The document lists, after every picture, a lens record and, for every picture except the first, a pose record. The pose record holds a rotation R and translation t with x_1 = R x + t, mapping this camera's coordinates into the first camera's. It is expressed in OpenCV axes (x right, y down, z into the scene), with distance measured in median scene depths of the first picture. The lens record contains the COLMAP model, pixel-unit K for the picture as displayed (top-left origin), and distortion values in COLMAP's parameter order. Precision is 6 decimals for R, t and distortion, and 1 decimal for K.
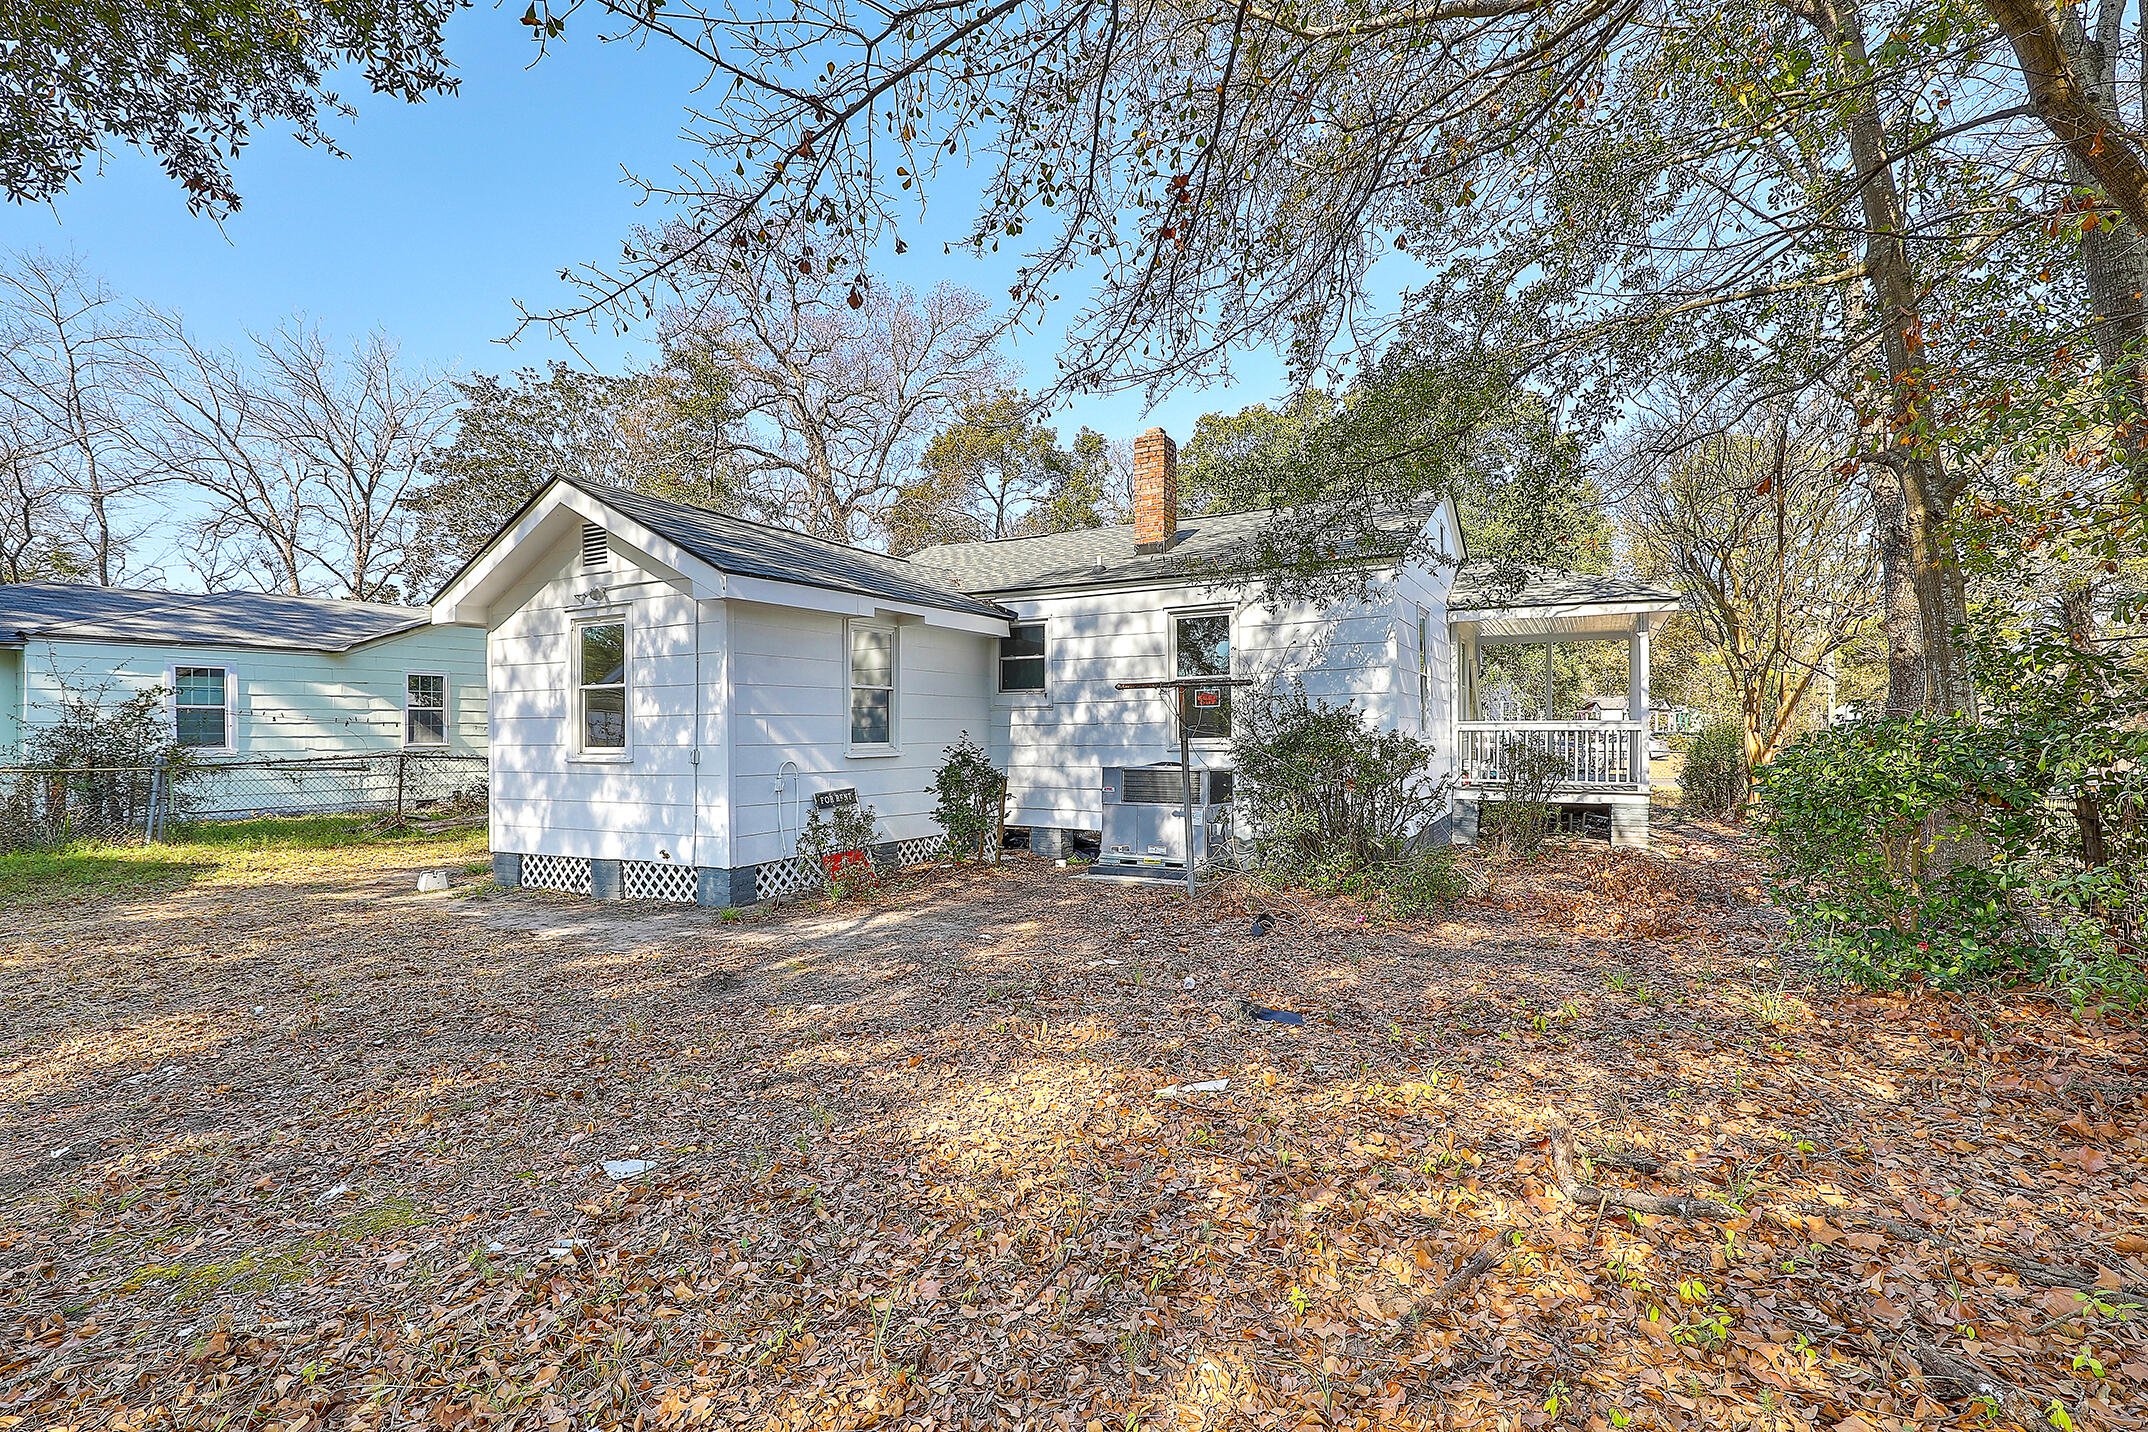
lens RADIAL K [[972.4, 0, 1080.1], [0, 972.4, 728.6], [0, 0, 1]] dist [-0.001041, 0.000102]
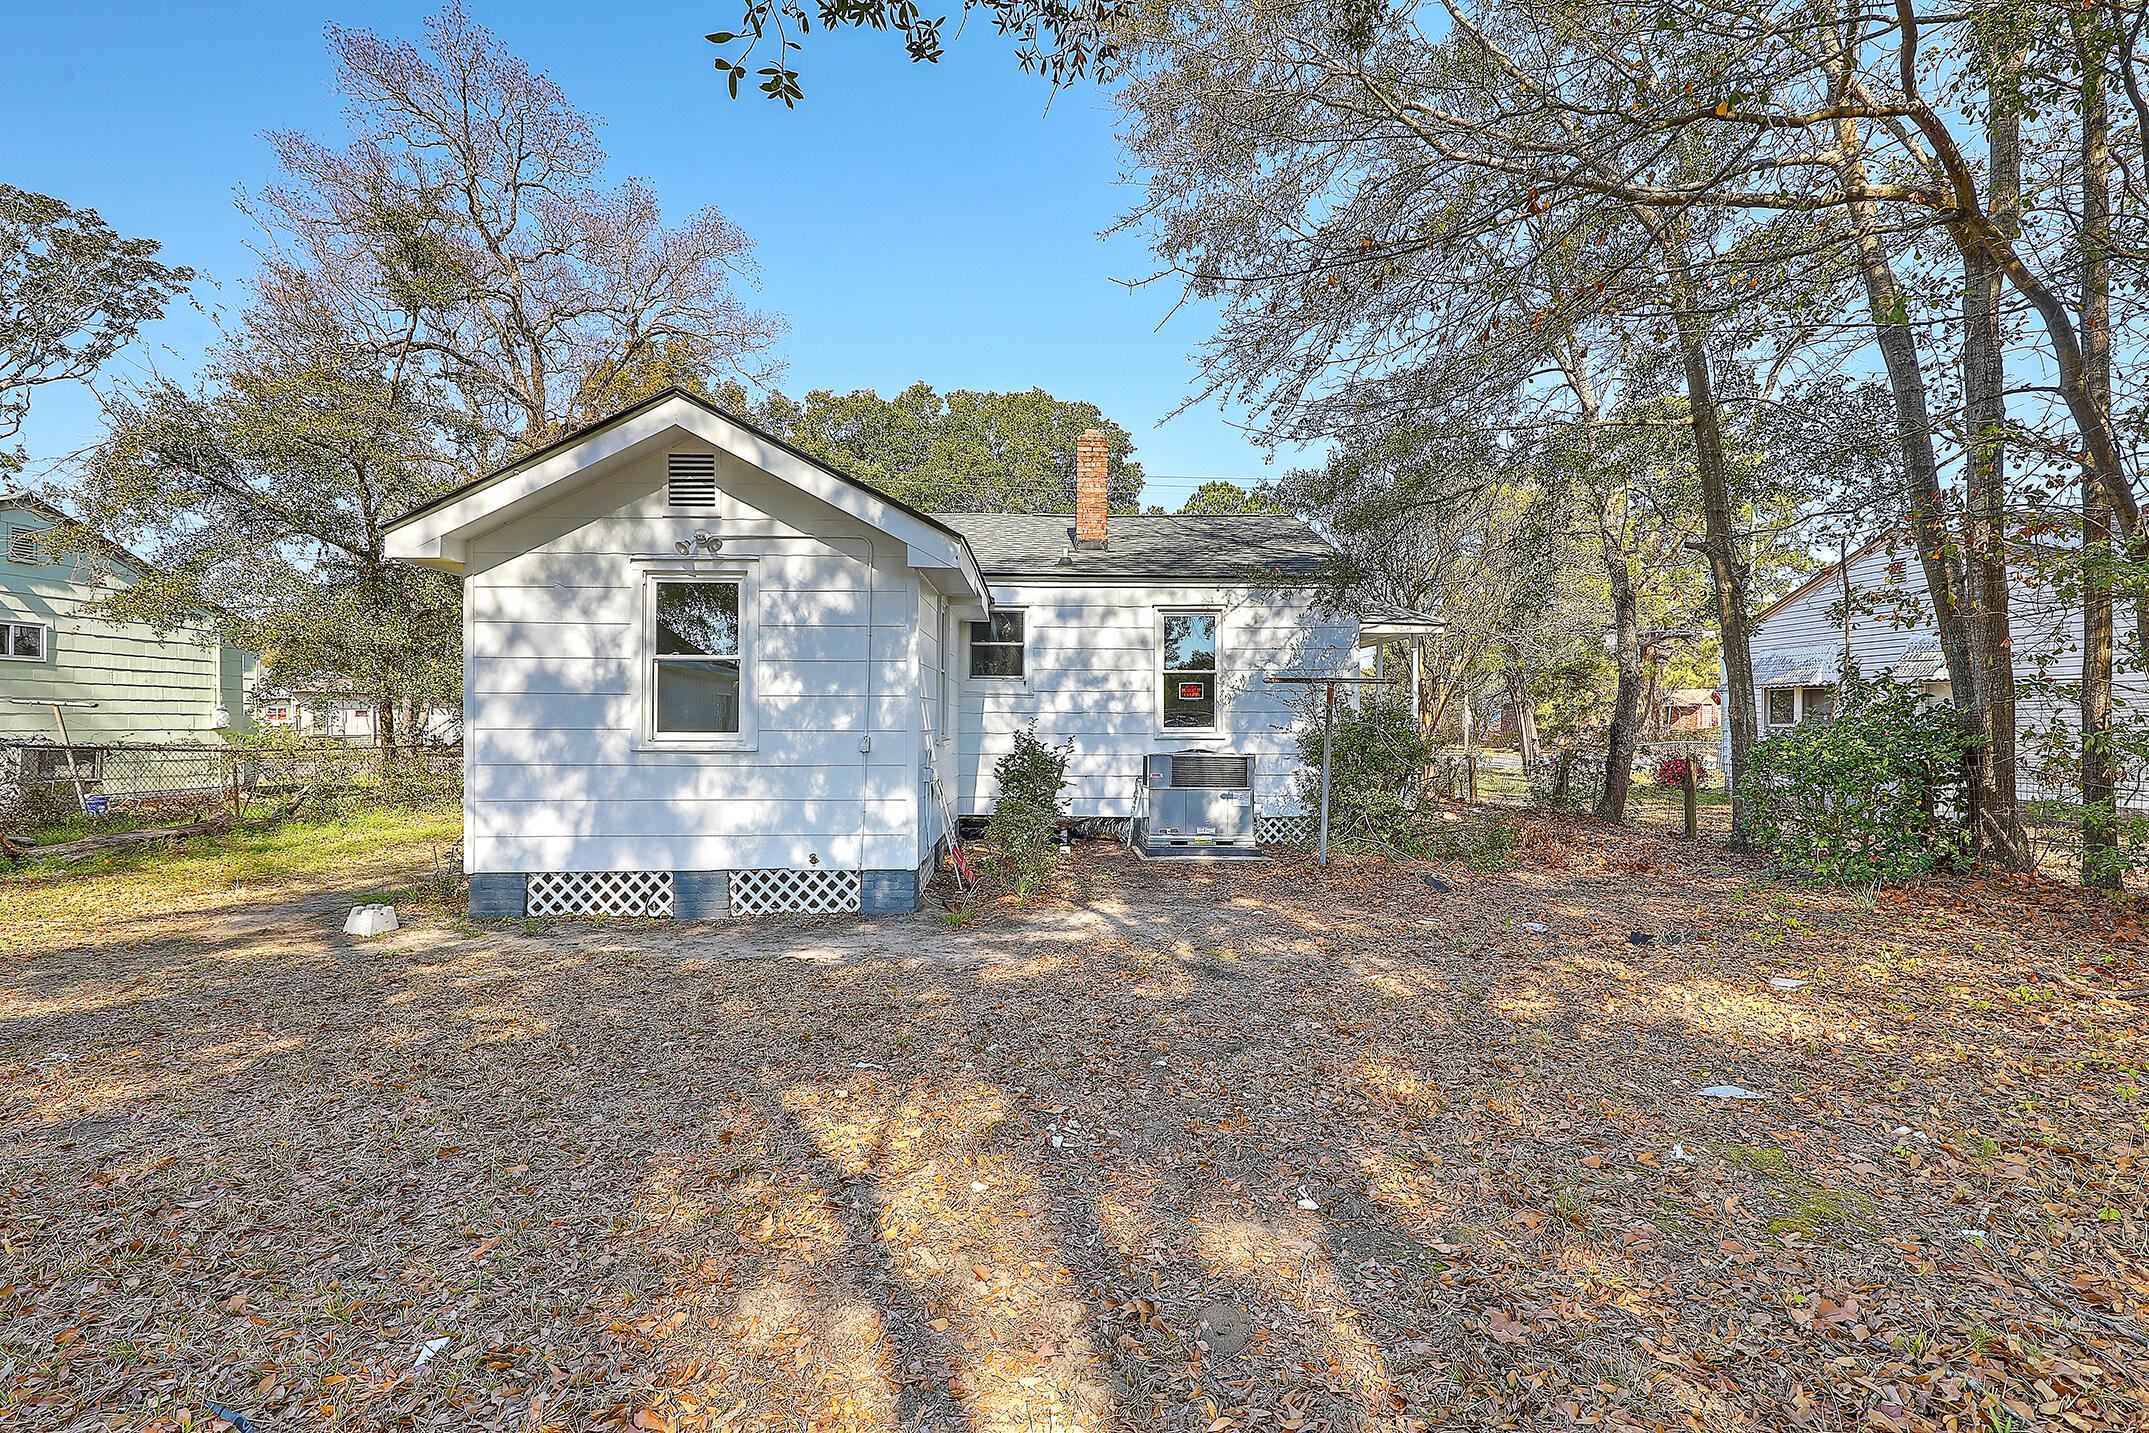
lens RADIAL K [[972.8, 0, 1110.7], [0, 972.8, 709.2], [0, 0, 1]] dist [-0.001041, 0.000102]
pose [[0.862225, 0.018899, 0.506173, -0.578117], [-0.014387, 0.999814, -0.012824, 0.005710], [-0.506322, 0.003775, 0.862337, 0.123369]]
